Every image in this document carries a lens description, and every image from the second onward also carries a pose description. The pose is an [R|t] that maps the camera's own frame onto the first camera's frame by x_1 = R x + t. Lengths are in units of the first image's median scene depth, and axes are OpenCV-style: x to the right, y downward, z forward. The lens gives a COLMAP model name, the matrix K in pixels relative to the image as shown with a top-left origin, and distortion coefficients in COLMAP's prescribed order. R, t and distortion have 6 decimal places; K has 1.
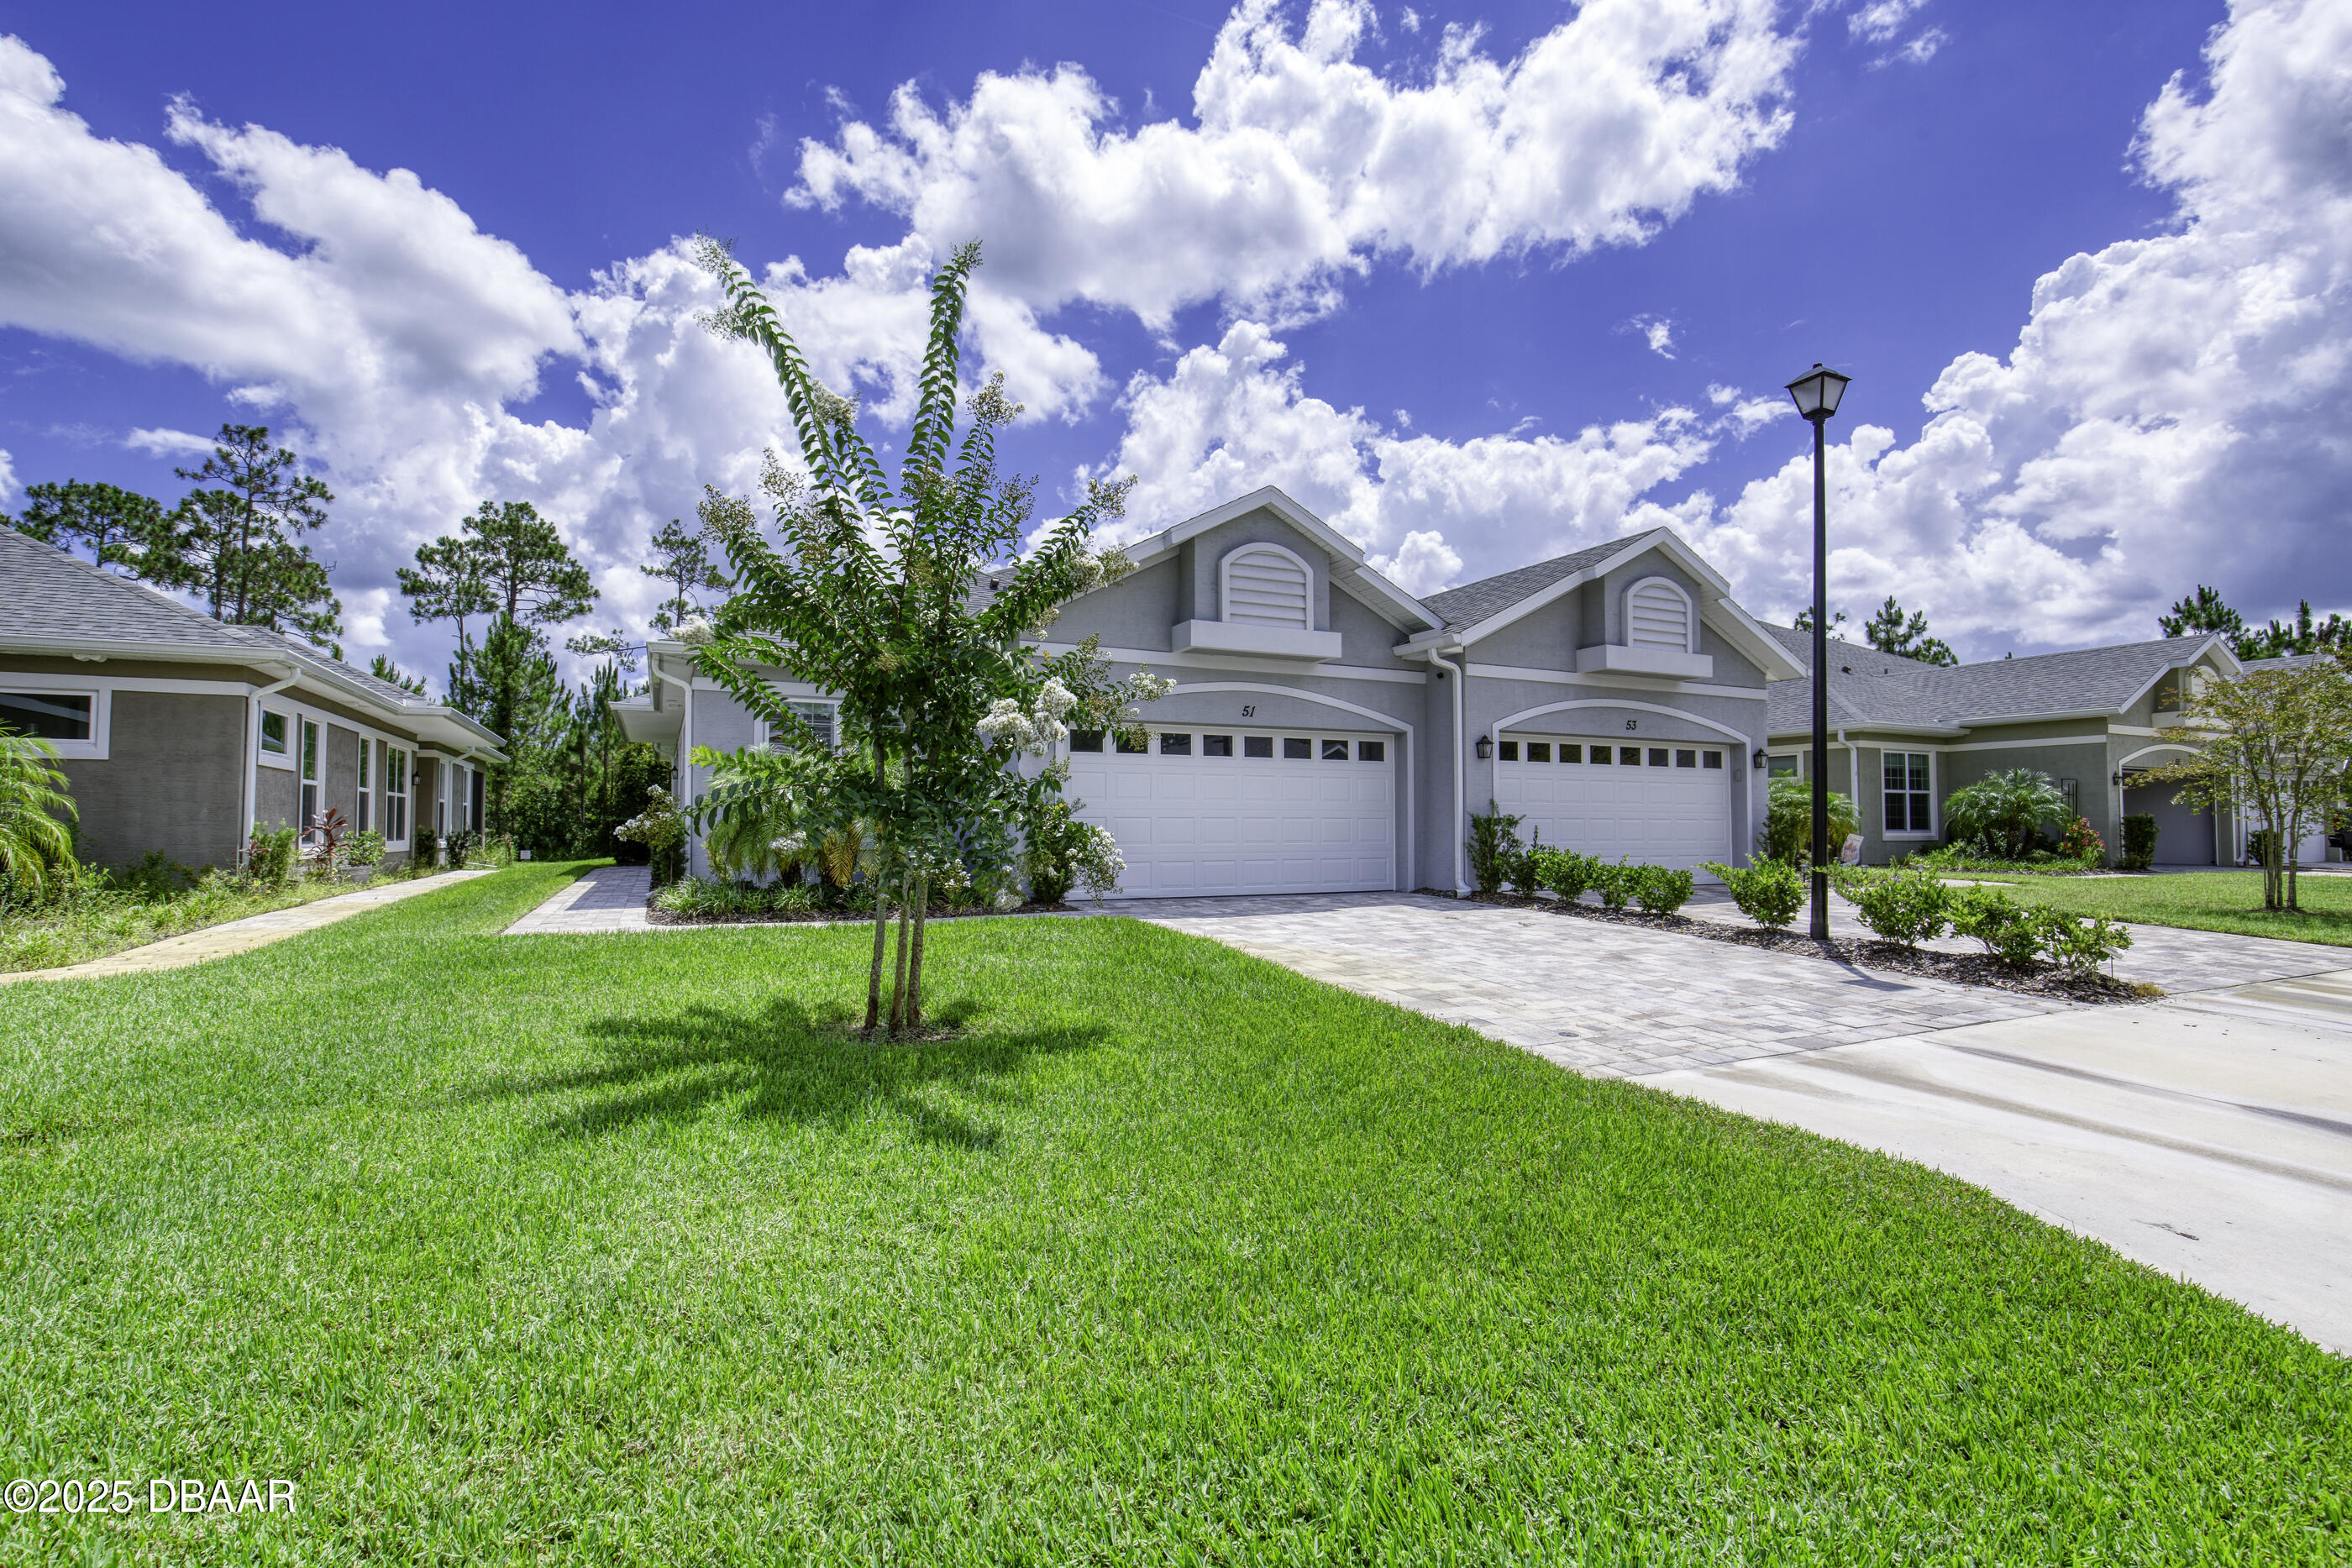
lens RADIAL K [[1099.1, 0, 1160.1], [0, 1099.1, 783.9], [0, 0, 1]] dist [-0.000360, 0.000085]
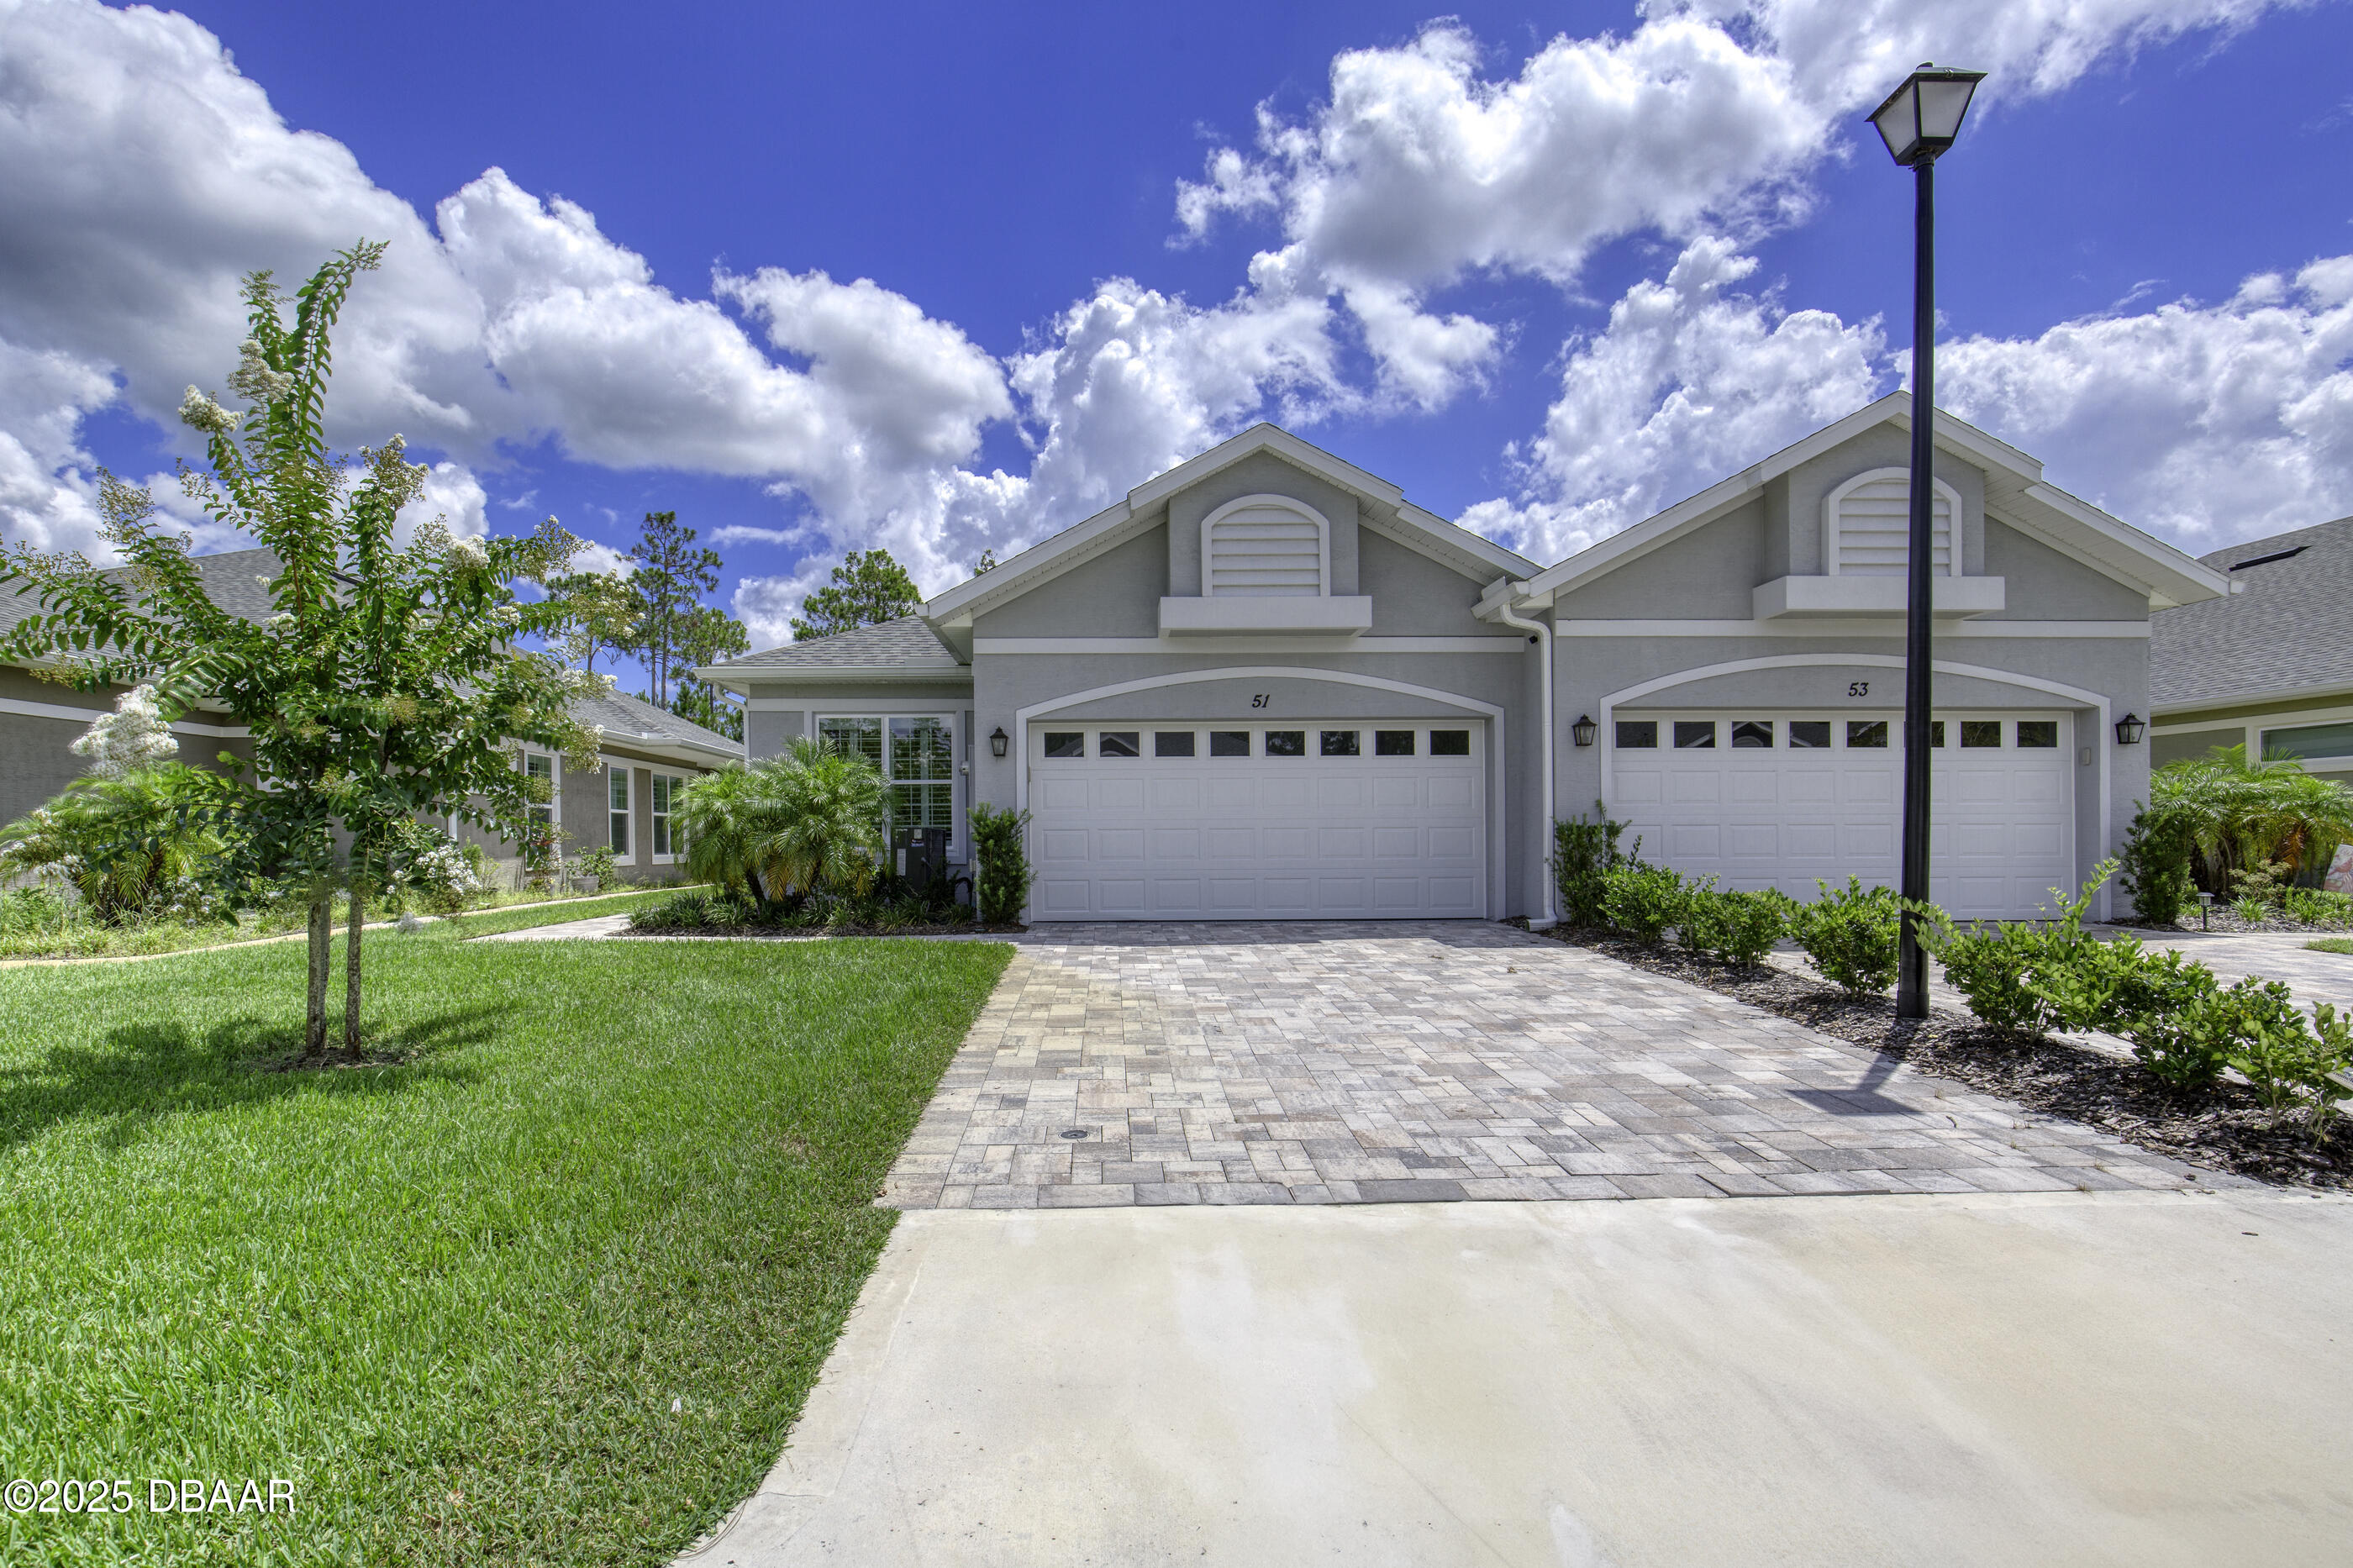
lens RADIAL K [[1097.6, 0, 1226.9], [0, 1097.6, 811.4], [0, 0, 1]] dist [0.002529, 0.001621]
pose [[0.905708, -0.014411, -0.423657, 0.151708], [0.023268, 0.999605, 0.015741, 0.001345], [0.423263, -0.024115, 0.905686, 0.086818]]
